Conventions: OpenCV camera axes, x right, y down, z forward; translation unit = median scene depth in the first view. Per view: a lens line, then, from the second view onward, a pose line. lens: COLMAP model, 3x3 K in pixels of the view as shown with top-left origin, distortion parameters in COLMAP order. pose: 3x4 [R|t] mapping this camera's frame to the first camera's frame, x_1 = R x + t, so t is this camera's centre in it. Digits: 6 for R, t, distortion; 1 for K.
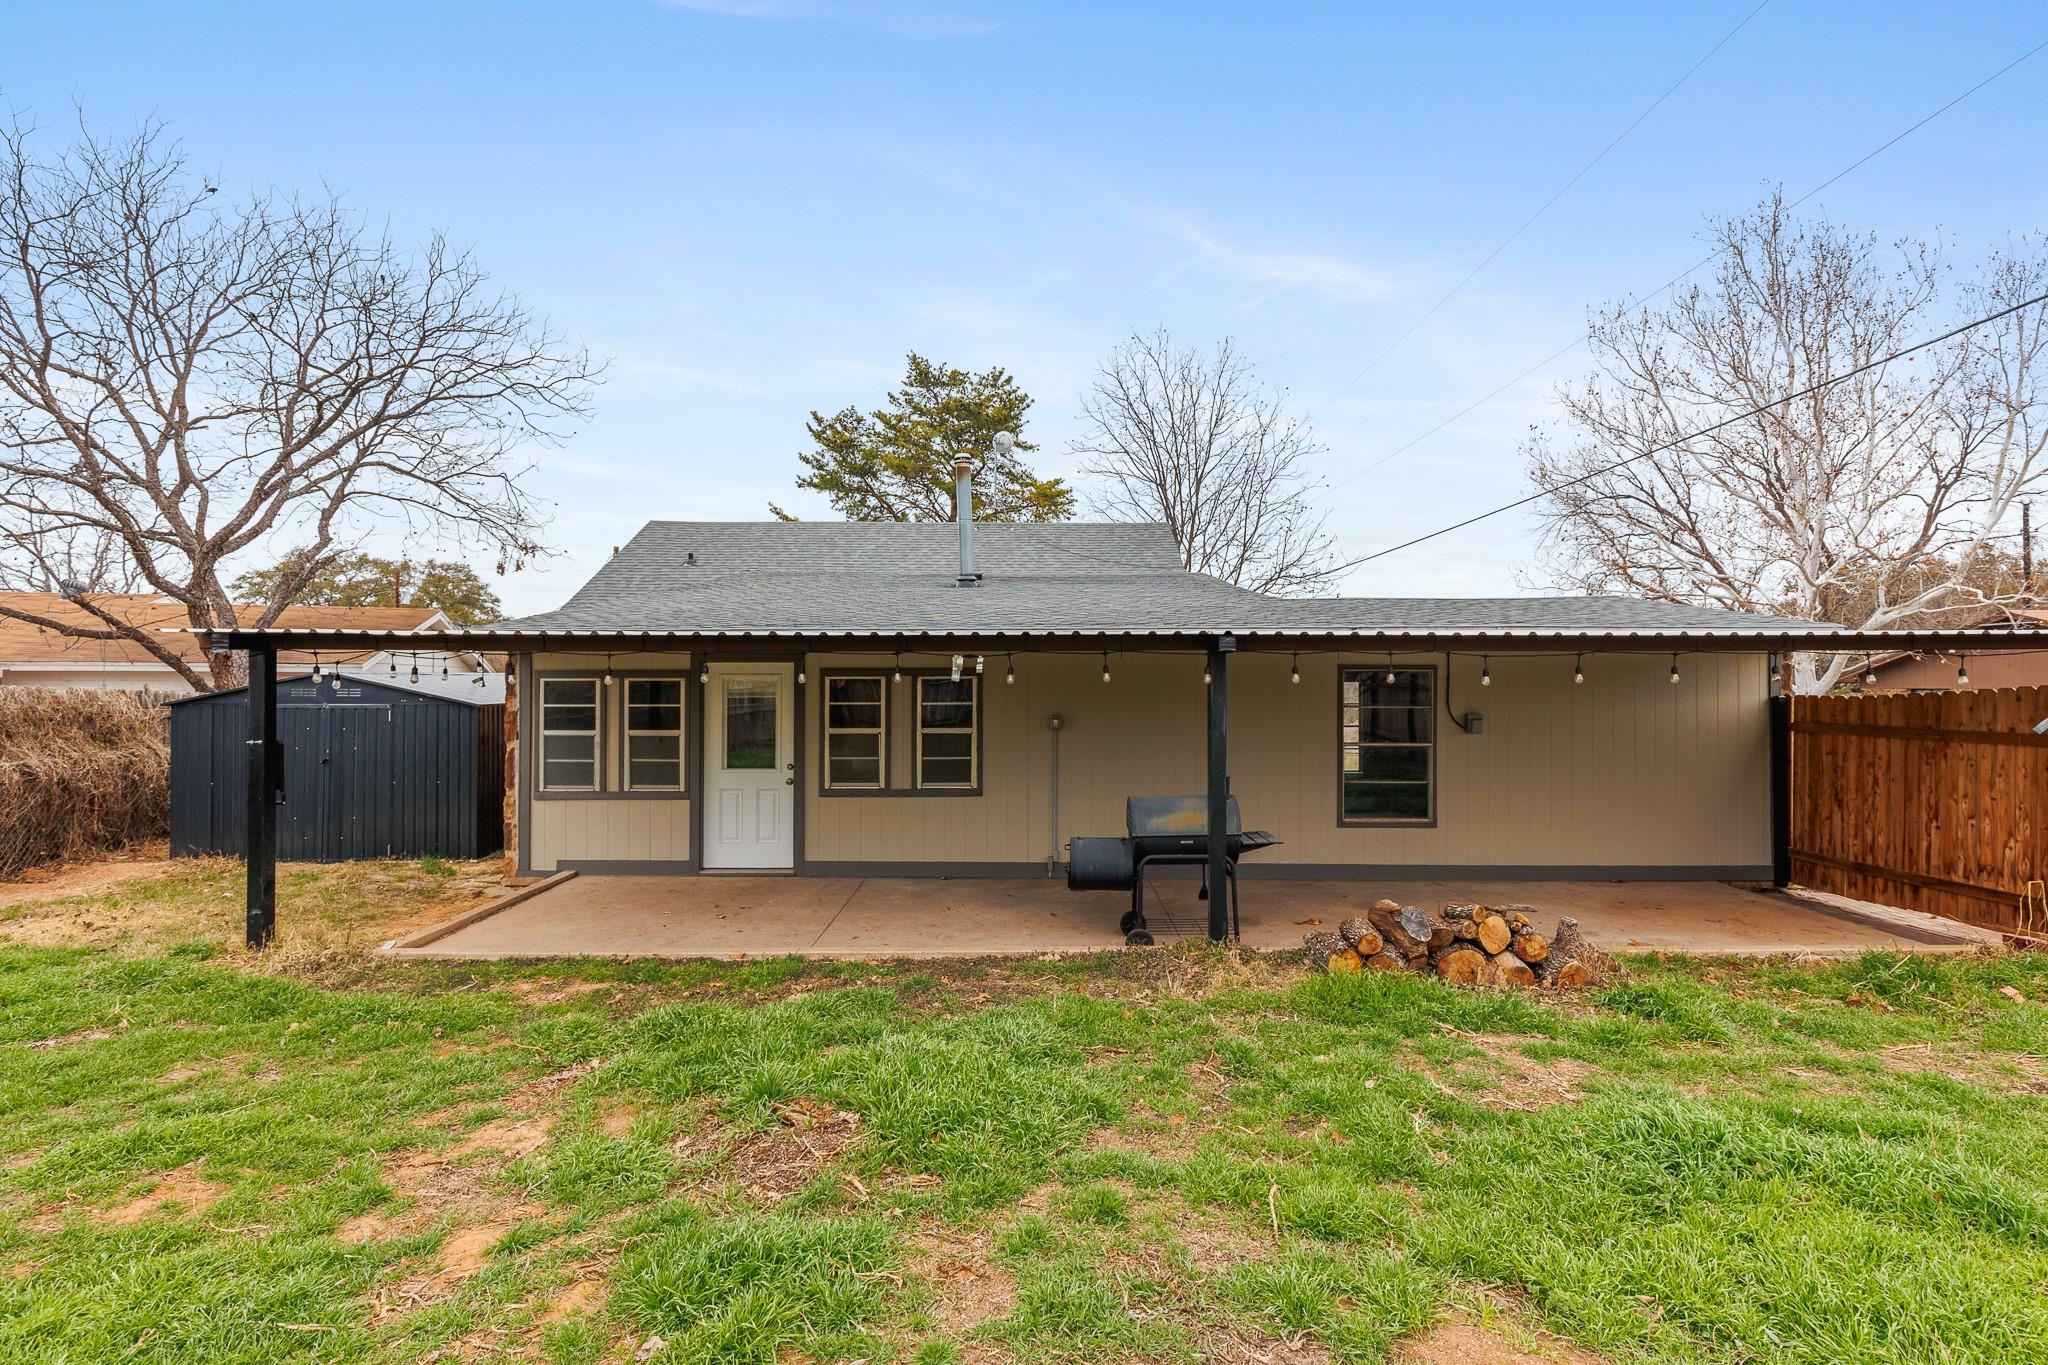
lens RADIAL K [[921.2, 0, 1033.4], [0, 921.2, 676.1], [0, 0, 1]] dist [0.002586, 0.000082]
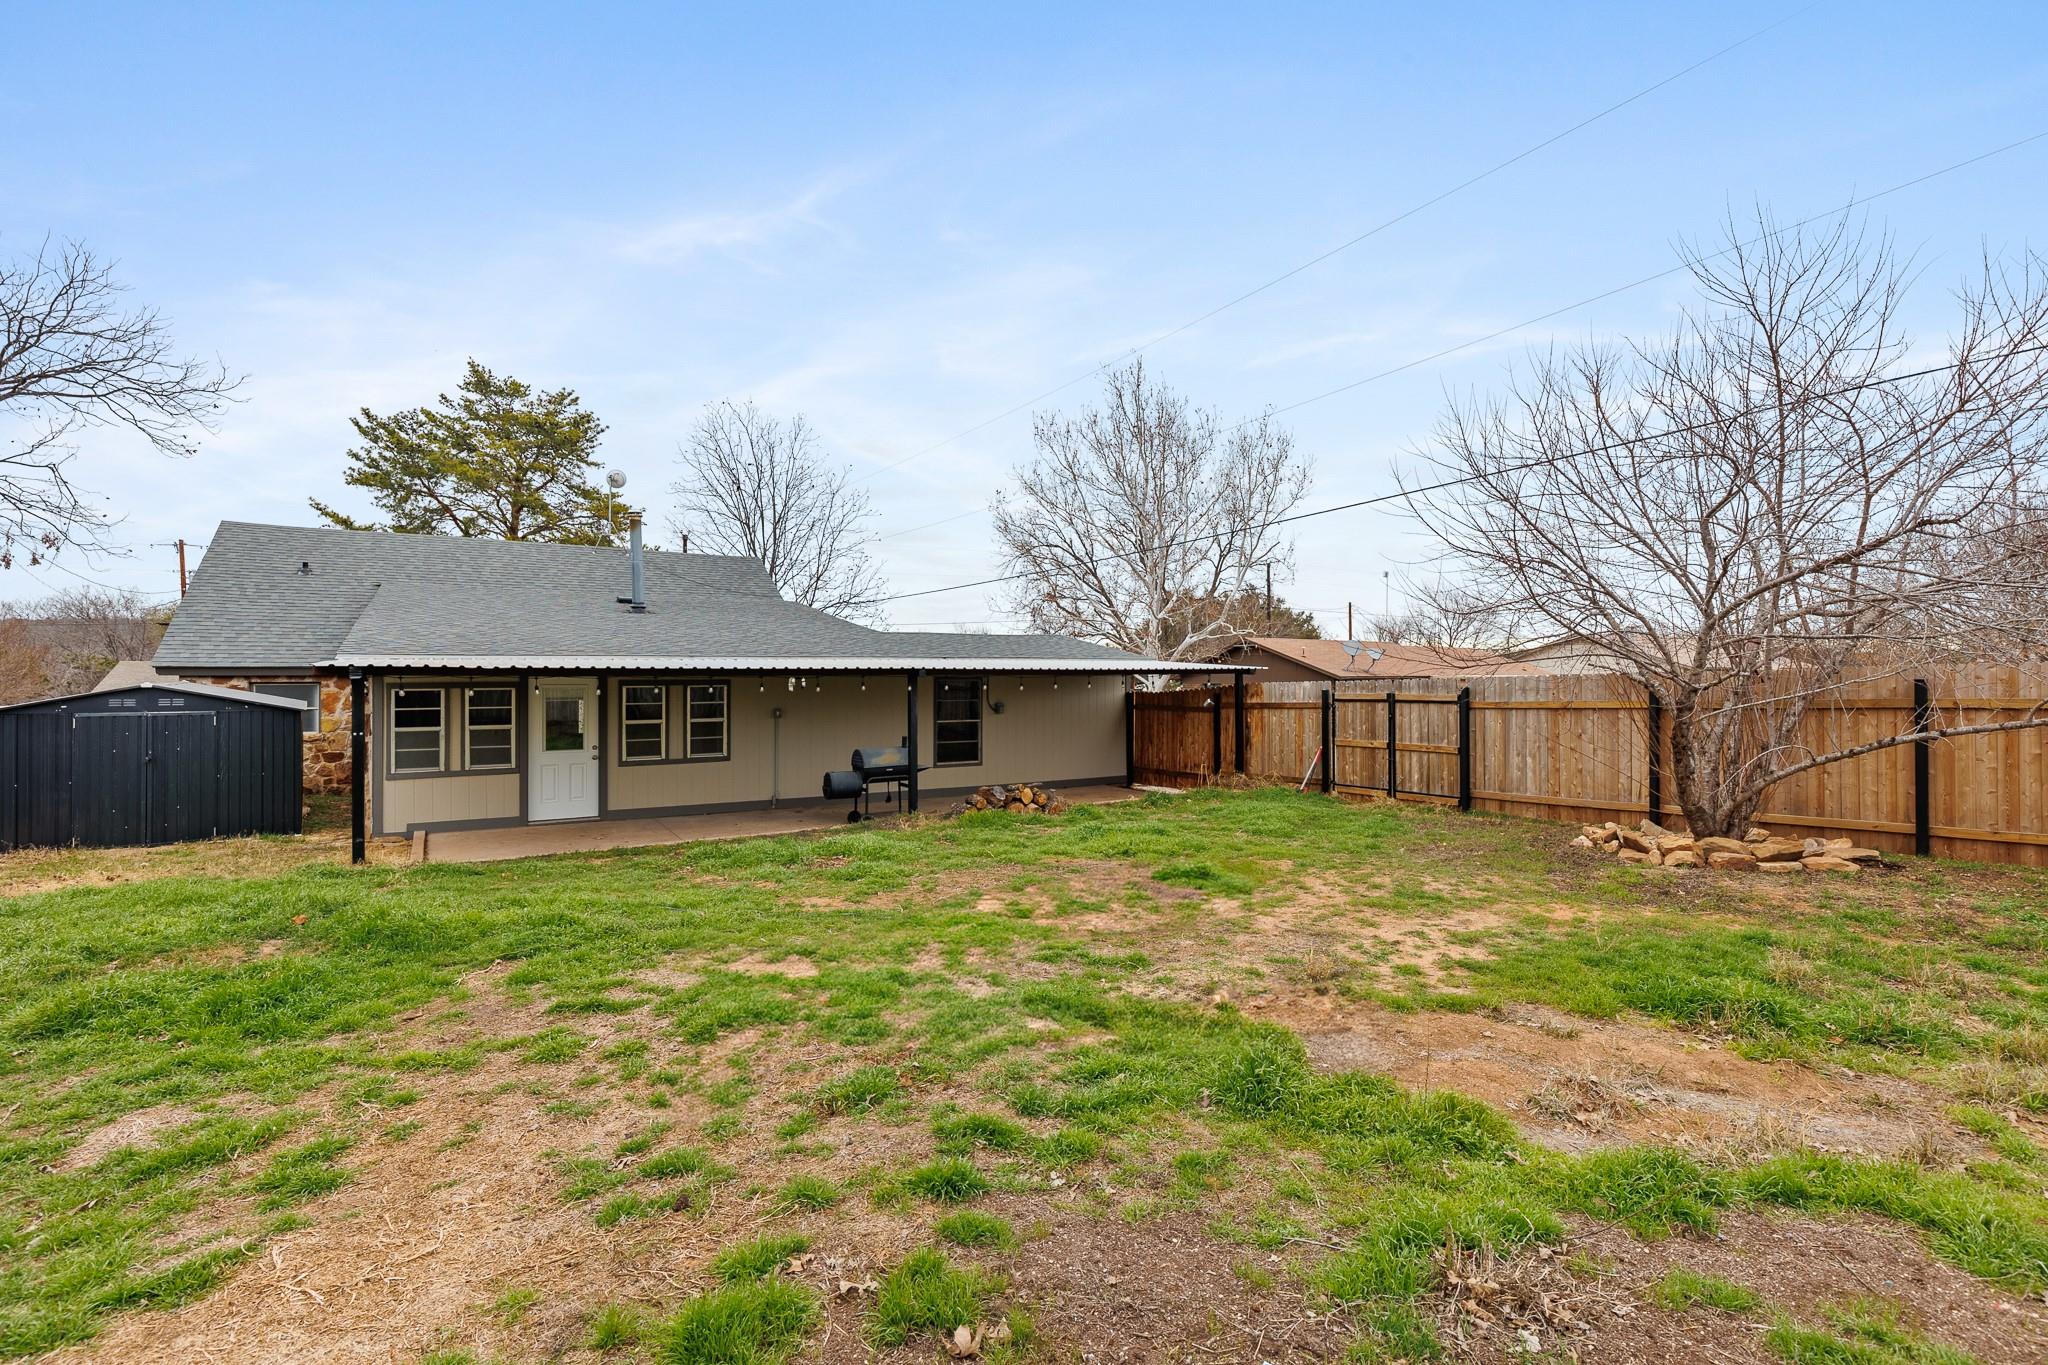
lens RADIAL K [[921.2, 0, 1033.4], [0, 921.2, 676.1], [0, 0, 1]] dist [0.002586, 0.000082]
pose [[0.849931, -0.002113, 0.526890, -0.165819], [-0.001257, 0.999981, 0.006038, -0.009467], [-0.526892, -0.005795, 0.849912, -0.230431]]
